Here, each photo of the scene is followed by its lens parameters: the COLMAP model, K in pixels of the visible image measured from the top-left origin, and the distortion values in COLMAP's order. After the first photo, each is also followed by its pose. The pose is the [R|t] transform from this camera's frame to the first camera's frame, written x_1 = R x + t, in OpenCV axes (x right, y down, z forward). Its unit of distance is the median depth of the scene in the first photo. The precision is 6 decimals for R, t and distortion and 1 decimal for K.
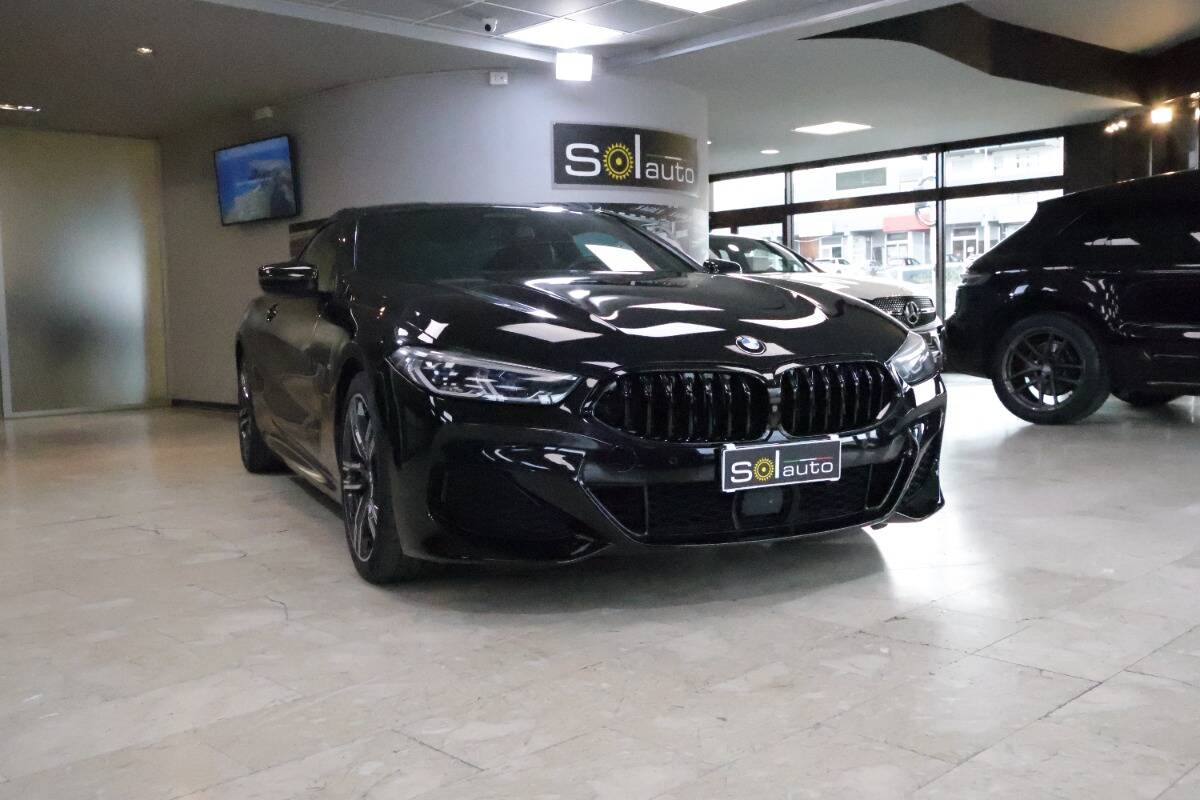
lens RADIAL K [[1119.6, 0, 600.0], [0, 1119.6, 400.0], [0, 0, 1]] dist [0.006454, 0.005715]
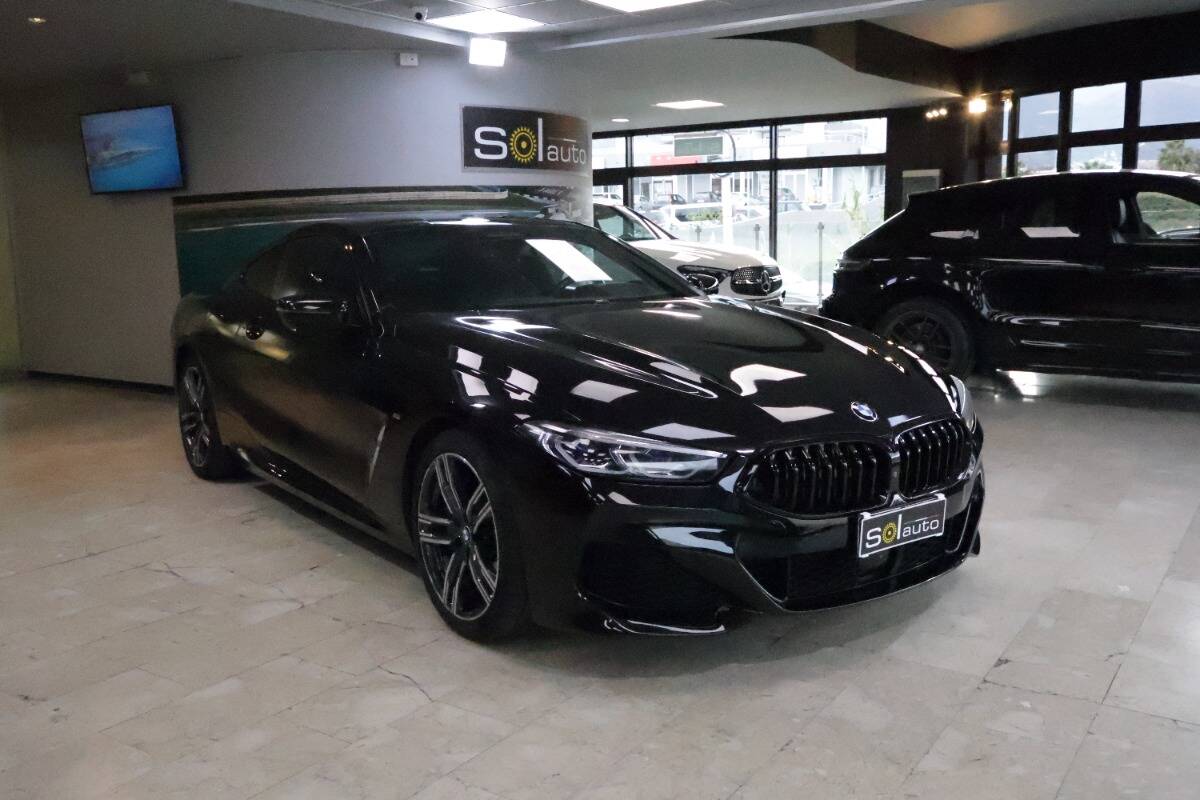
lens RADIAL K [[1054.8, 0, 600.0], [0, 1054.8, 400.0], [0, 0, 1]] dist [0.002707, -0.004288]
pose [[0.978975, -0.023092, 0.202670, -0.118107], [0.008448, 0.997309, 0.072828, -0.050847], [-0.203807, -0.069584, 0.976535, 0.028362]]
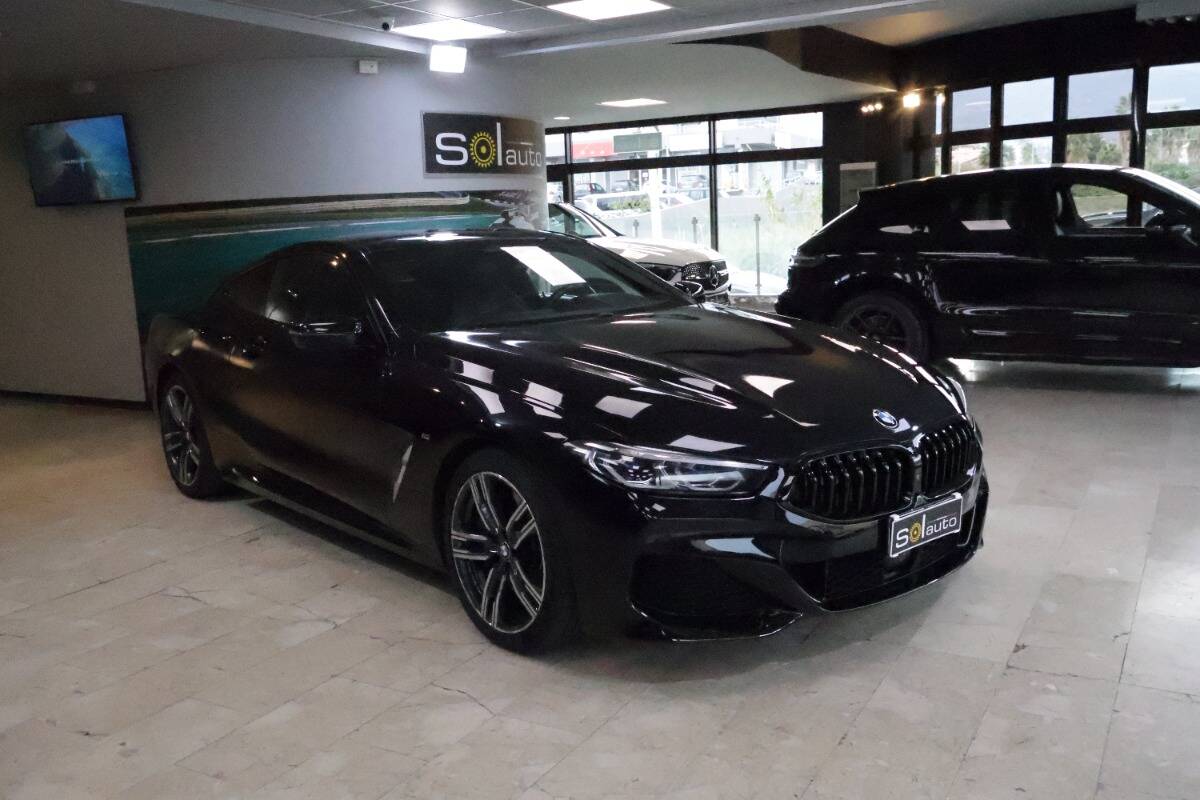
lens RADIAL K [[1054.8, 0, 600.0], [0, 1054.8, 400.0], [0, 0, 1]] dist [0.002707, -0.004288]
pose [[0.960258, -0.058927, 0.272822, -0.161566], [0.036987, 0.995705, 0.084877, -0.063327], [-0.276652, -0.071413, 0.958313, 0.024850]]
